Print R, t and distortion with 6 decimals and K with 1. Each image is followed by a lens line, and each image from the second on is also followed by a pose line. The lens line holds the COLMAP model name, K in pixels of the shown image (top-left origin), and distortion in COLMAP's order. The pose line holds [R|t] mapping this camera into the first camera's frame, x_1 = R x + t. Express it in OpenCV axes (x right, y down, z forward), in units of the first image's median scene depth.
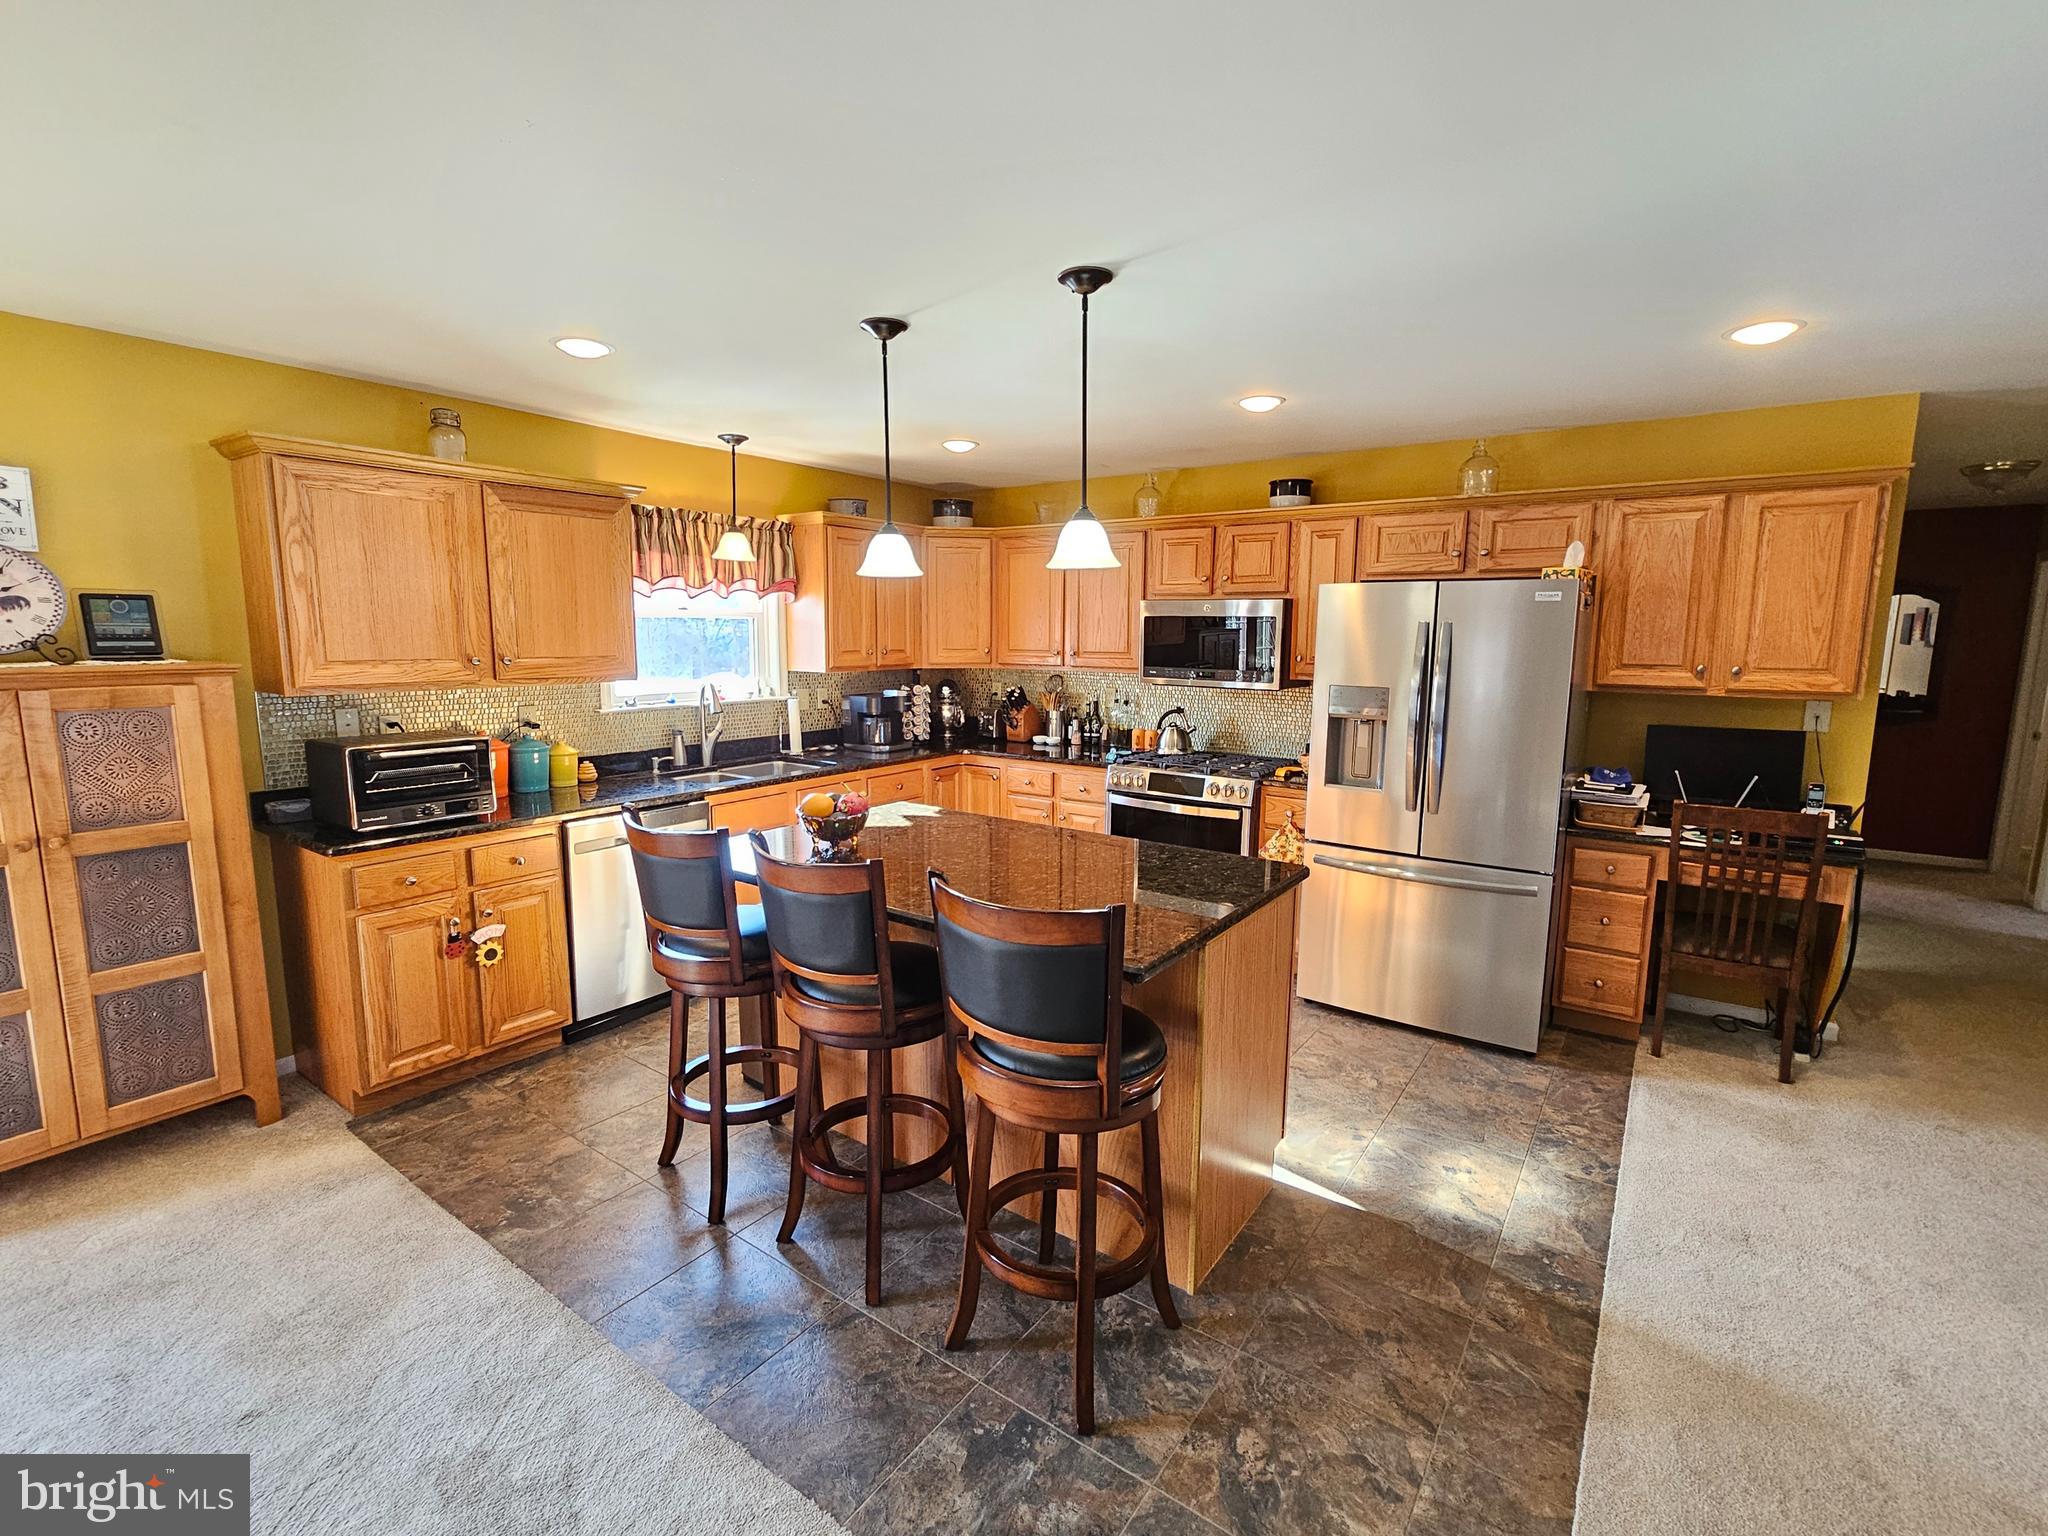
lens RADIAL K [[925.1, 0, 1025.3], [0, 925.1, 761.6], [0, 0, 1]] dist [0.000065, 0.001205]
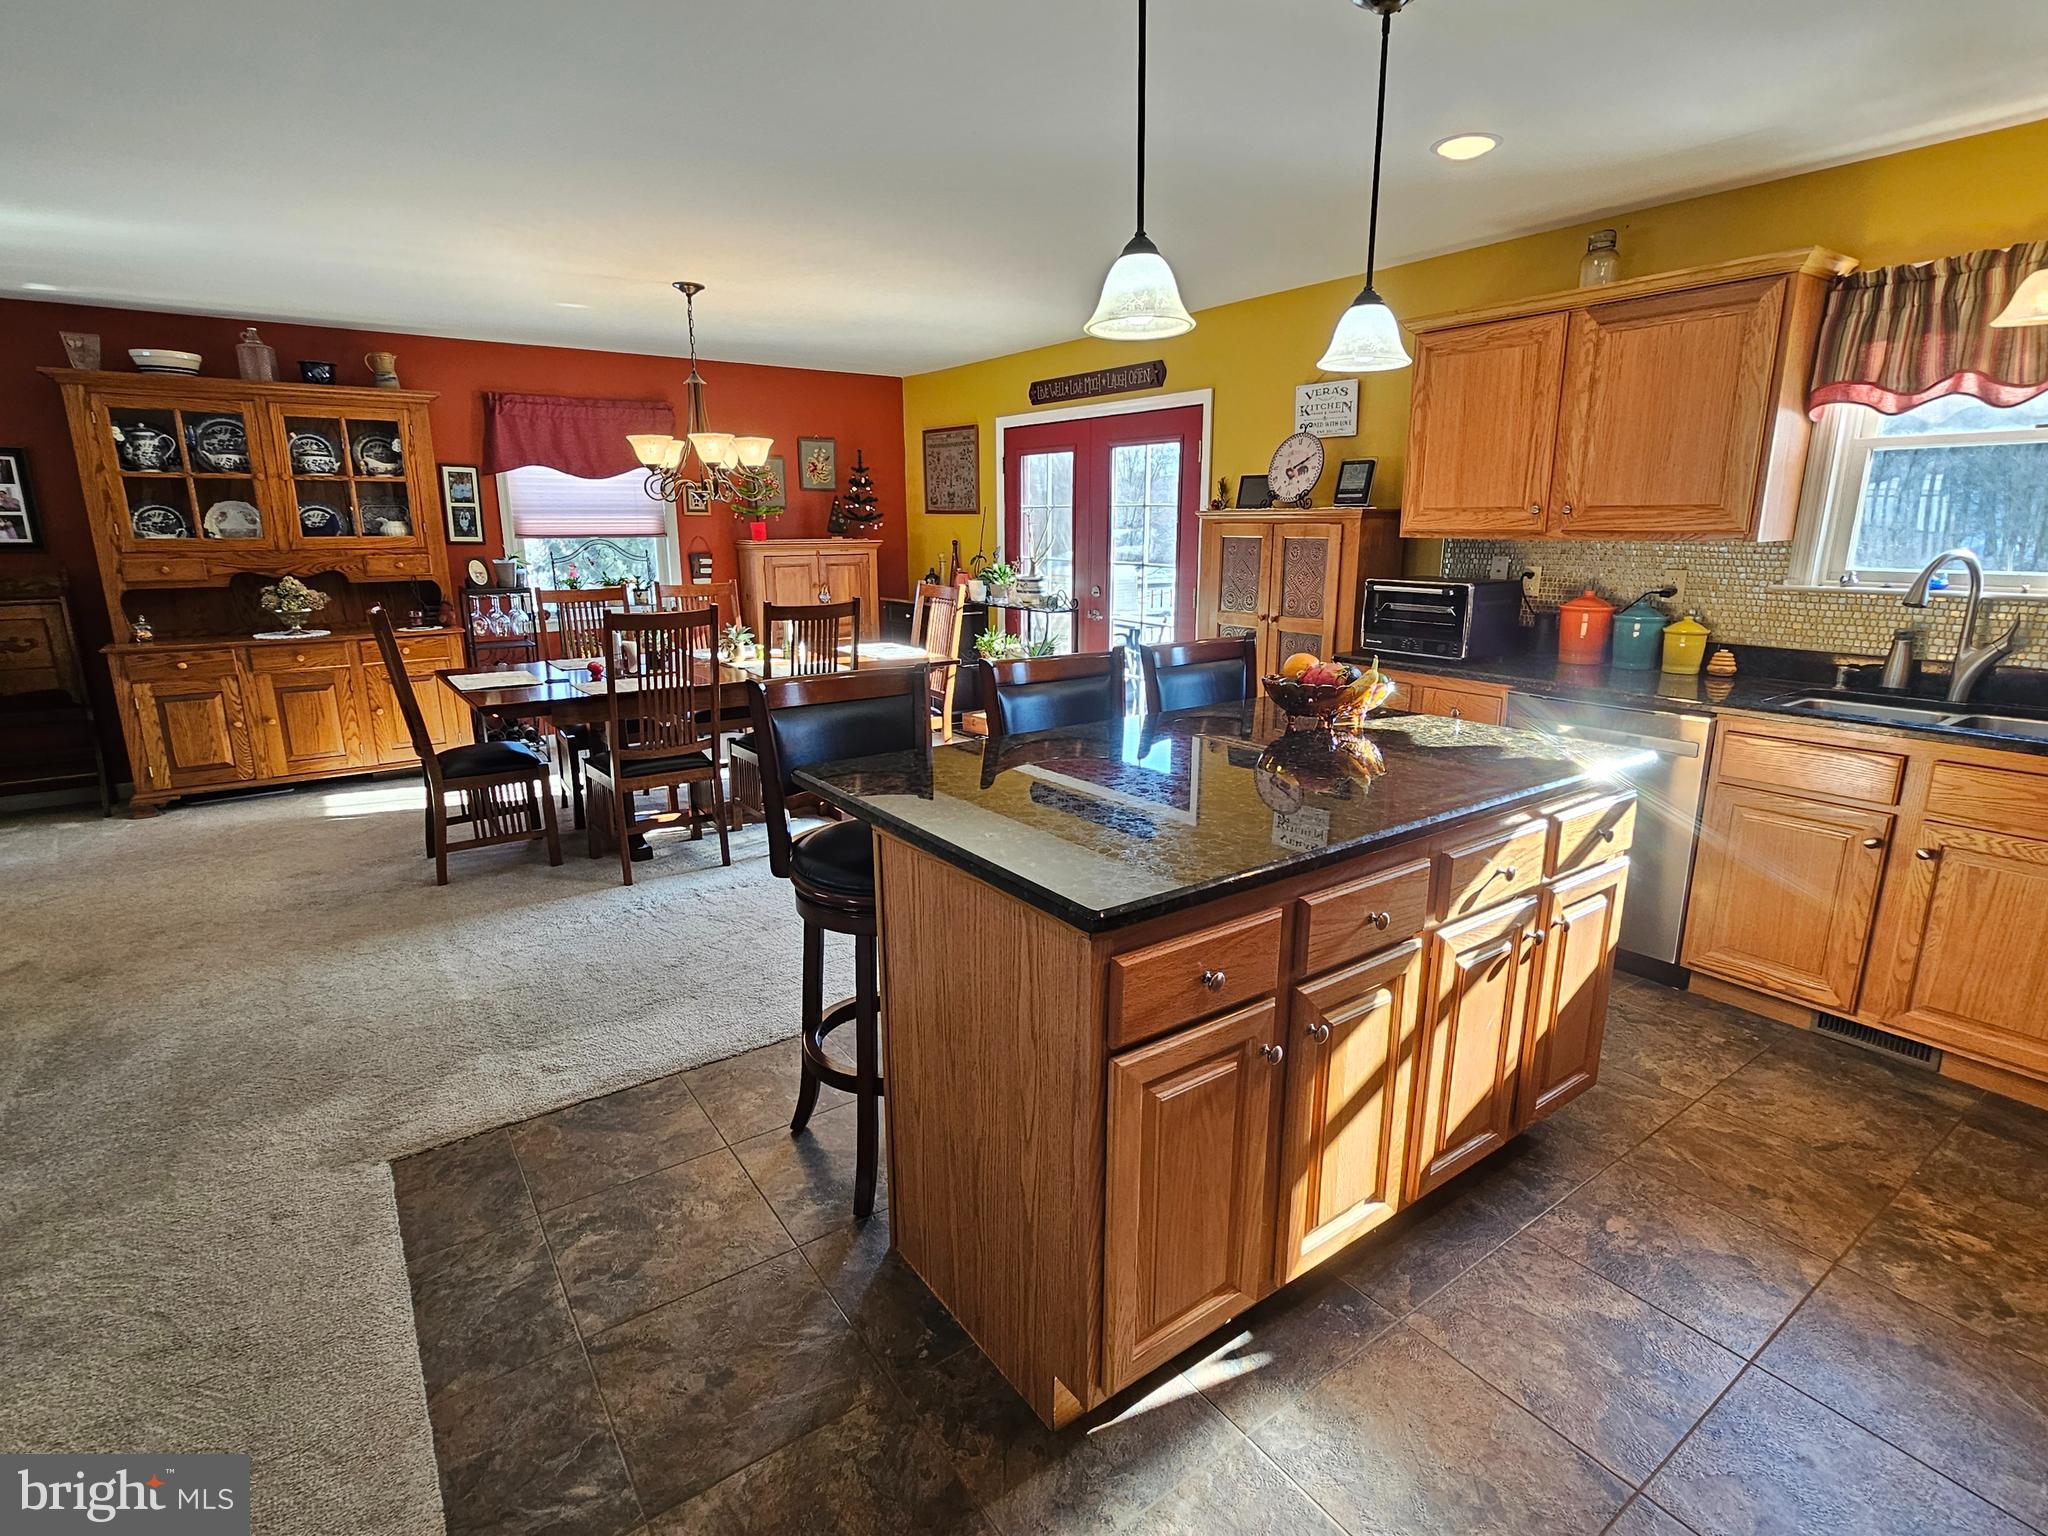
lens RADIAL K [[1007.8, 0, 1026.8], [0, 1007.8, 762.0], [0, 0, 1]] dist [-0.007870, 0.004927]
pose [[-0.323983, 0.213775, -0.921594, 0.449868], [-0.134391, 0.953858, 0.268504, -0.051961], [0.936469, 0.210845, -0.280305, 0.647760]]
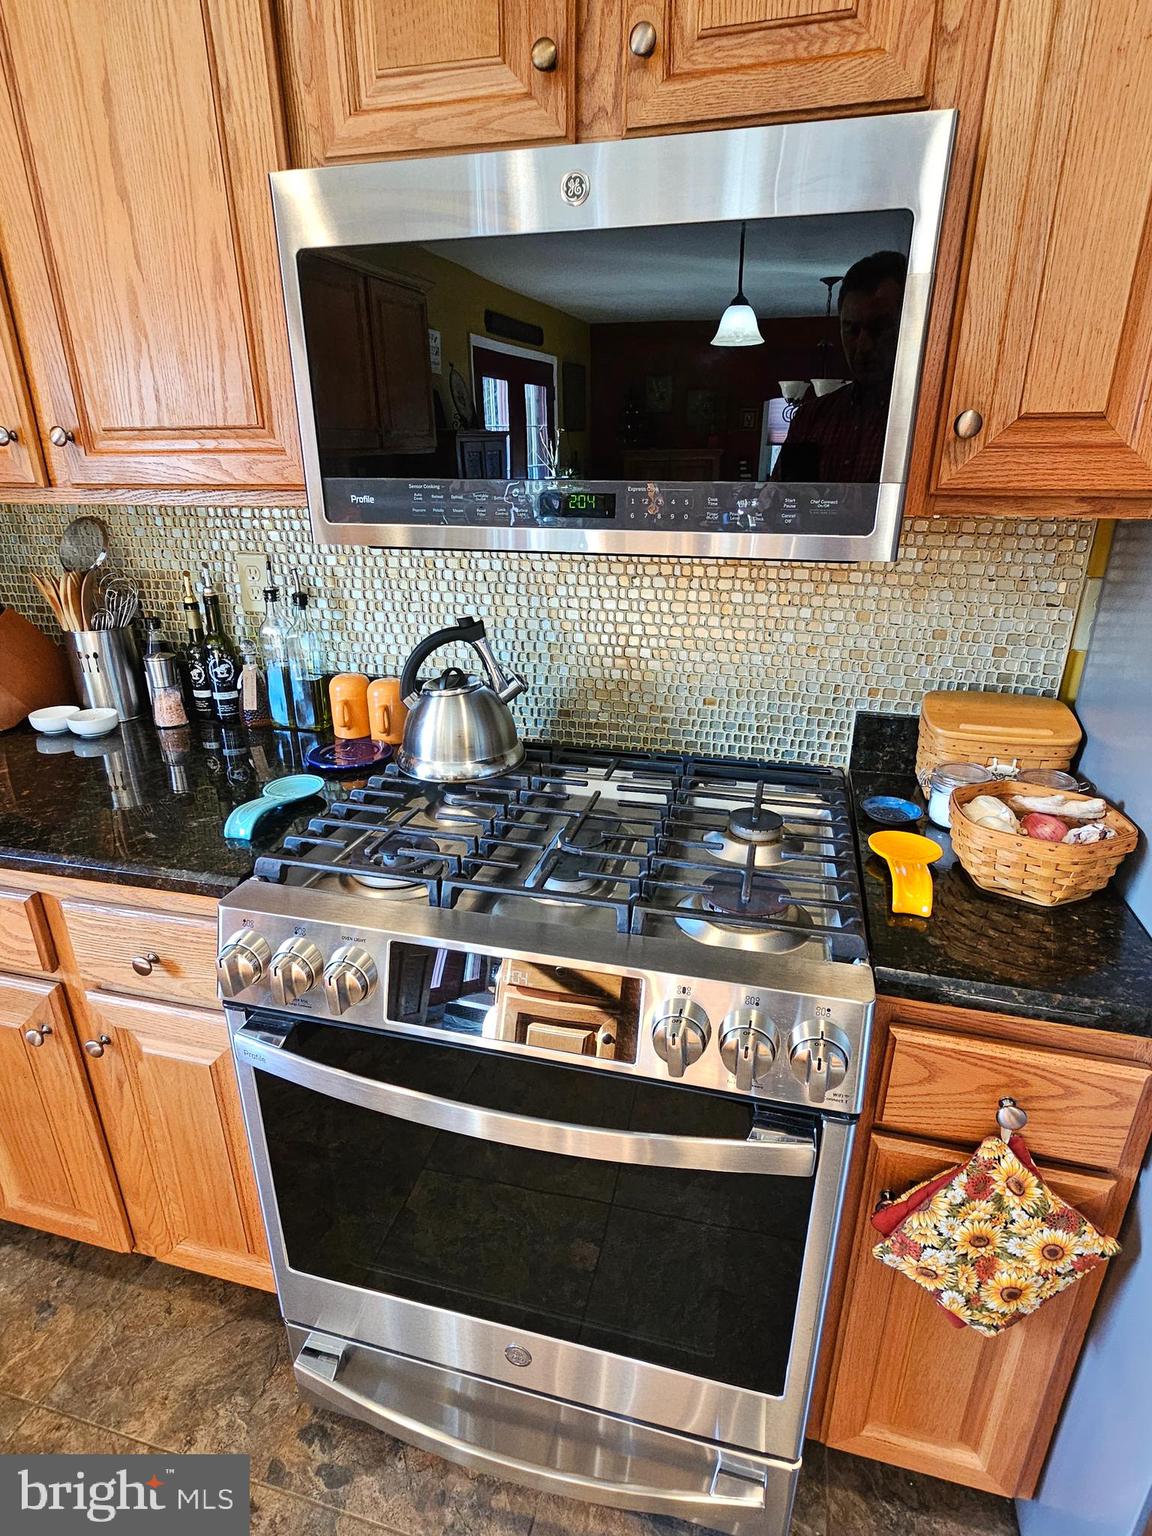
lens RADIAL K [[796.2, 0, 586.5], [0, 796.2, 770.9], [0, 0, 1]] dist [0.001760, -0.000294]
pose [[0.934158, -0.132077, 0.331517, 0.121412], [0.055400, 0.971399, 0.230900, -0.076700], [-0.352532, -0.197331, 0.914758, 0.818785]]
